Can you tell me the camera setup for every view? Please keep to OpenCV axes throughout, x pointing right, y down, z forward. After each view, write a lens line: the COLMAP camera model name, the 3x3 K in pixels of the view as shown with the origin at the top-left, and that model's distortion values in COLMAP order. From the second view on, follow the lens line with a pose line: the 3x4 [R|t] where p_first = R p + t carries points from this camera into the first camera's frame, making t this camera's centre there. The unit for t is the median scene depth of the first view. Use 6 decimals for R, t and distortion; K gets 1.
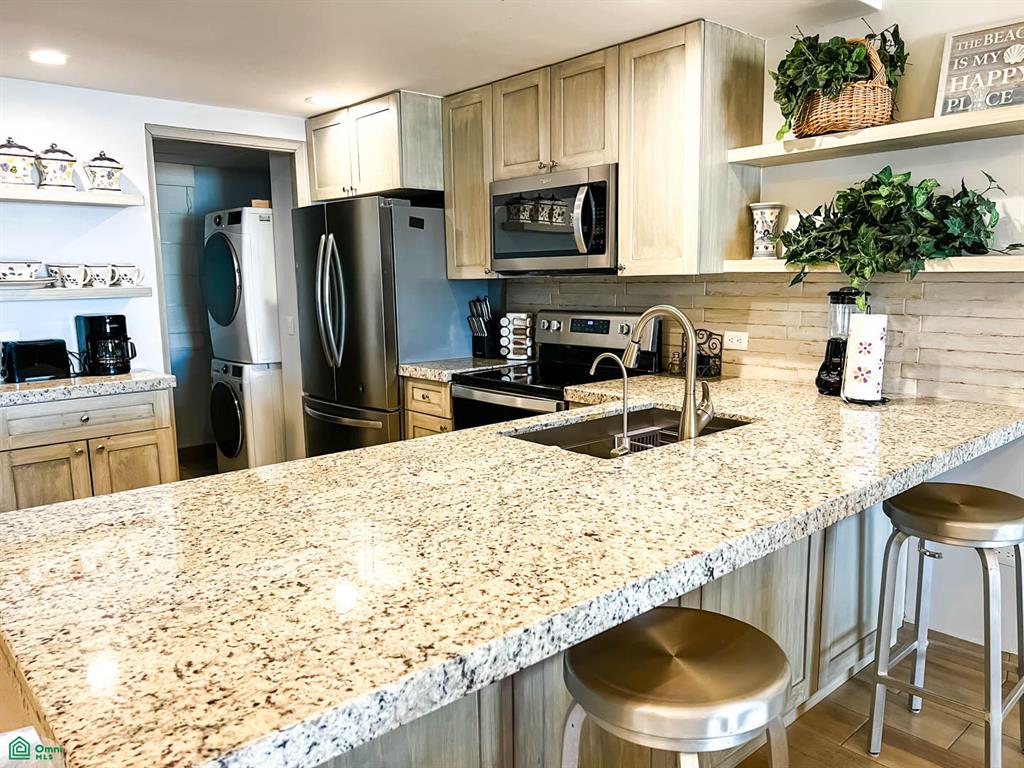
lens RADIAL K [[774.1, 0, 518.2], [0, 774.1, 393.8], [0, 0, 1]] dist [0.055640, -0.056624]
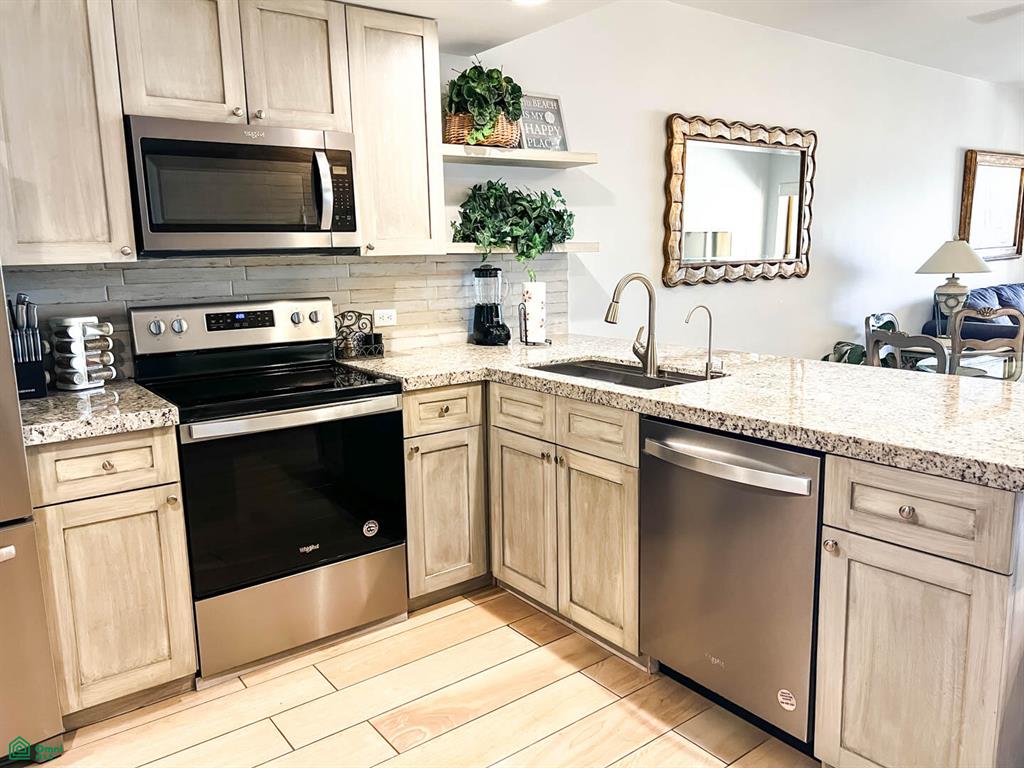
lens RADIAL K [[774.1, 0, 512.6], [0, 774.1, 376.9], [0, 0, 1]] dist [0.055640, -0.056624]
pose [[0.089846, -0.149761, 0.984632, -0.916238], [0.168471, 0.976668, 0.133177, -0.121214], [-0.981603, 0.153917, 0.112980, 0.859911]]
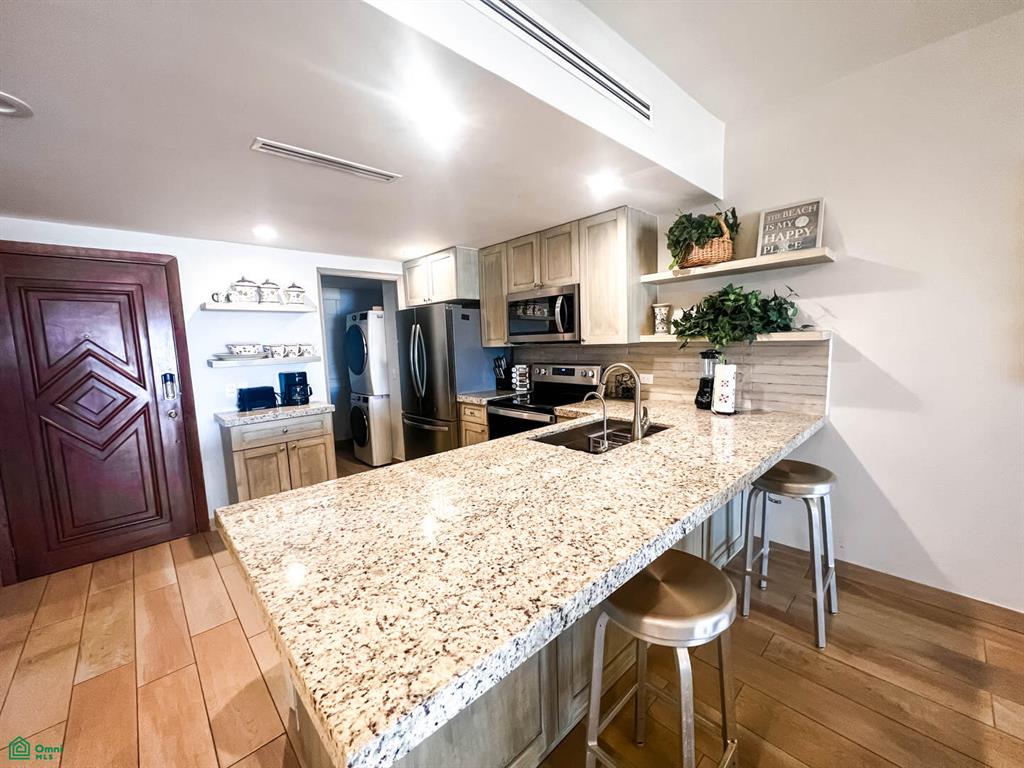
lens RADIAL K [[411.3, 0, 511.7], [0, 411.3, 387.5], [0, 0, 1]] dist [0.001466, 0.000438]
pose [[0.999623, -0.022310, 0.016026, -0.058664], [0.022906, 0.999013, -0.038058, -0.023358], [-0.015162, 0.038411, 0.999147, 0.057807]]
